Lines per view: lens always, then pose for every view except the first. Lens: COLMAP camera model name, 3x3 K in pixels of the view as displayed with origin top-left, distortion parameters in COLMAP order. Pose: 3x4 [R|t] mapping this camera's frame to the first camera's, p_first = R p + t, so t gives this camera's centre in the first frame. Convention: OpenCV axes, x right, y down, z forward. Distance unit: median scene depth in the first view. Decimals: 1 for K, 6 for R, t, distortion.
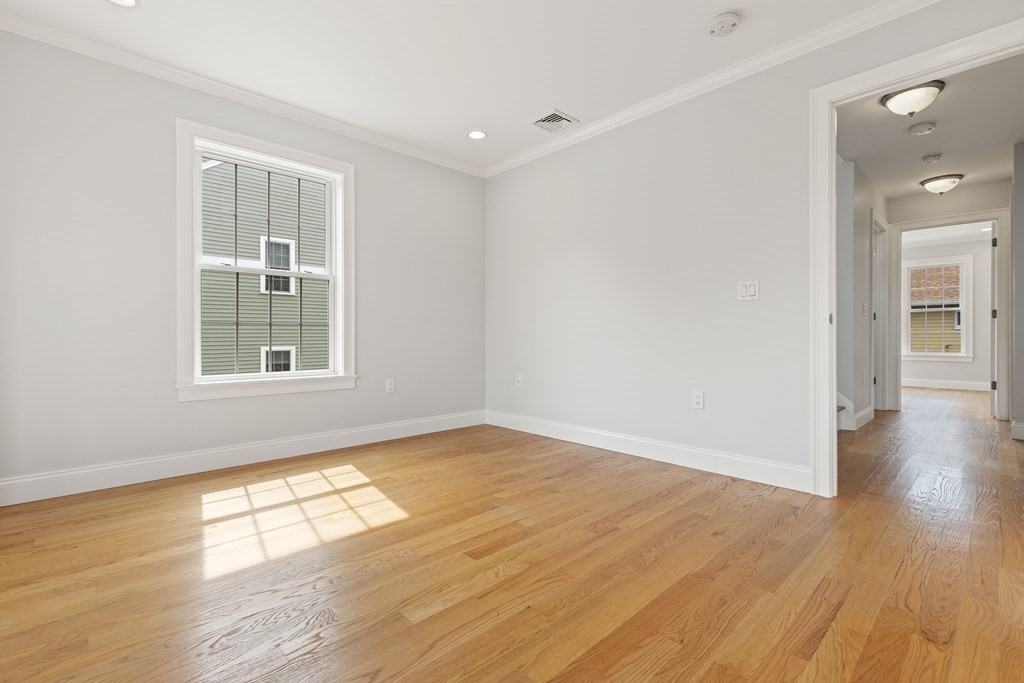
lens RADIAL K [[464.7, 0, 510.3], [0, 464.7, 333.7], [0, 0, 1]] dist [0.003659, -0.000574]
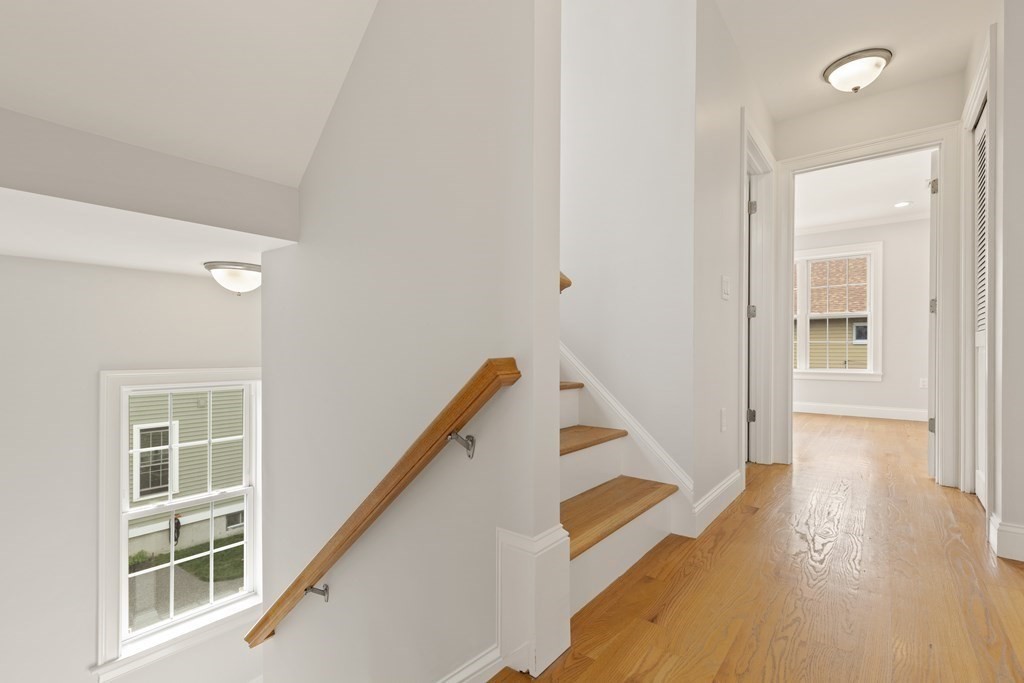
lens RADIAL K [[462.9, 0, 511.2], [0, 462.9, 348.7], [0, 0, 1]] dist [0.003011, 0.000376]
pose [[0.991096, 0.006775, 0.132979, 0.384972], [-0.006716, 0.999977, -0.000893, 0.015052], [-0.132982, -0.000008, 0.991119, 0.438432]]
